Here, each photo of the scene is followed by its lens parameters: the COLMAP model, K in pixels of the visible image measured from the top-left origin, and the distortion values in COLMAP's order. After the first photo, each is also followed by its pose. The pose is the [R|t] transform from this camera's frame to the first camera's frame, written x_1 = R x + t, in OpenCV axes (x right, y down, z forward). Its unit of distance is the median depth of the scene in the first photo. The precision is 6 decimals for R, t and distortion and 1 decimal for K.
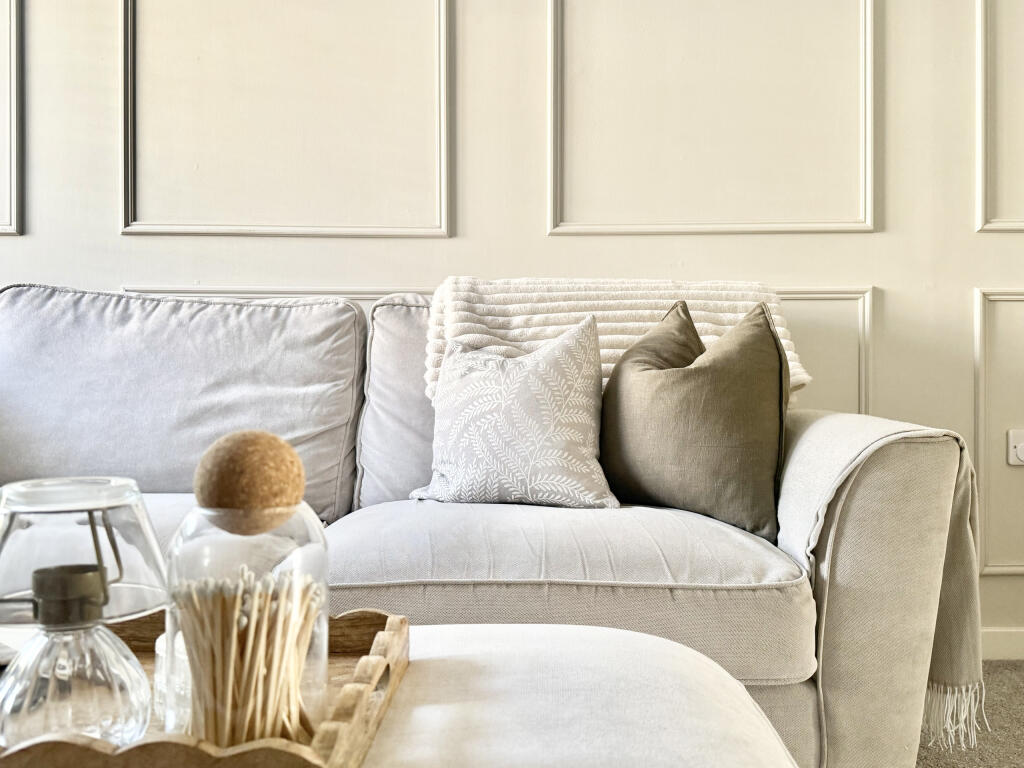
lens RADIAL K [[958.8, 0, 514.3], [0, 958.8, 382.7], [0, 0, 1]] dist [0.015880, 0.000000]
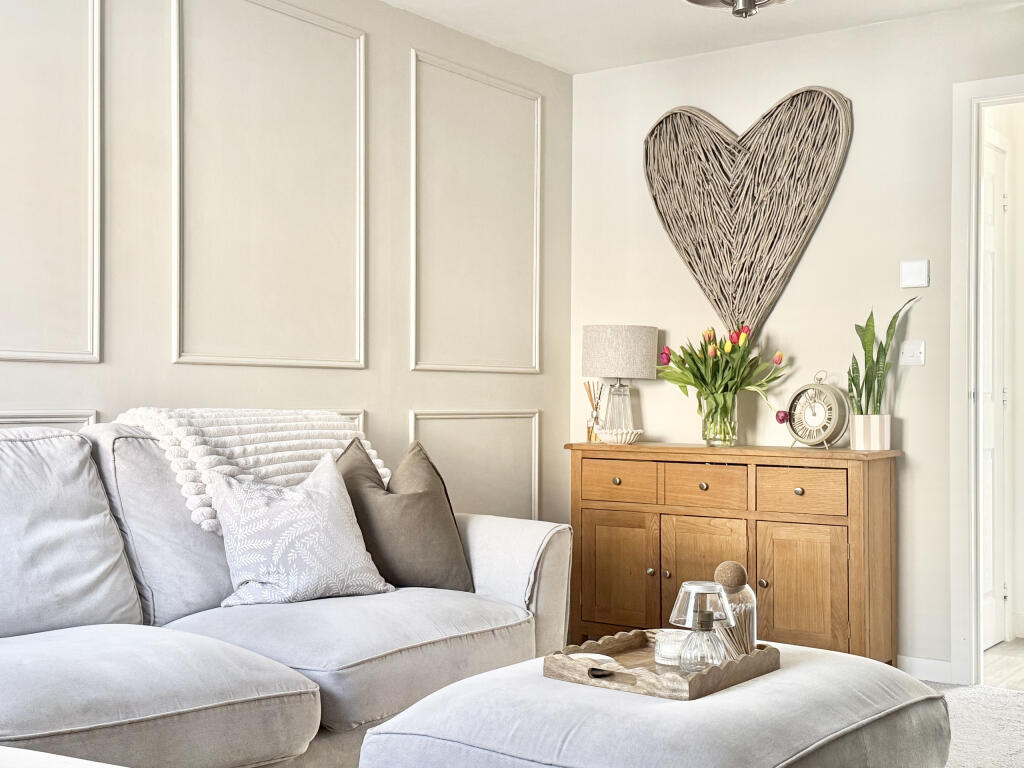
lens RADIAL K [[1343.2, 0, 515.7], [0, 1343.2, 386.6], [0, 0, 1]] dist [0.128548, 0.000000]
pose [[0.540373, 0.008747, 0.841380, -1.208681], [-0.008750, 0.999950, -0.004776, -0.137271], [-0.841380, -0.004782, 0.540423, -0.218227]]
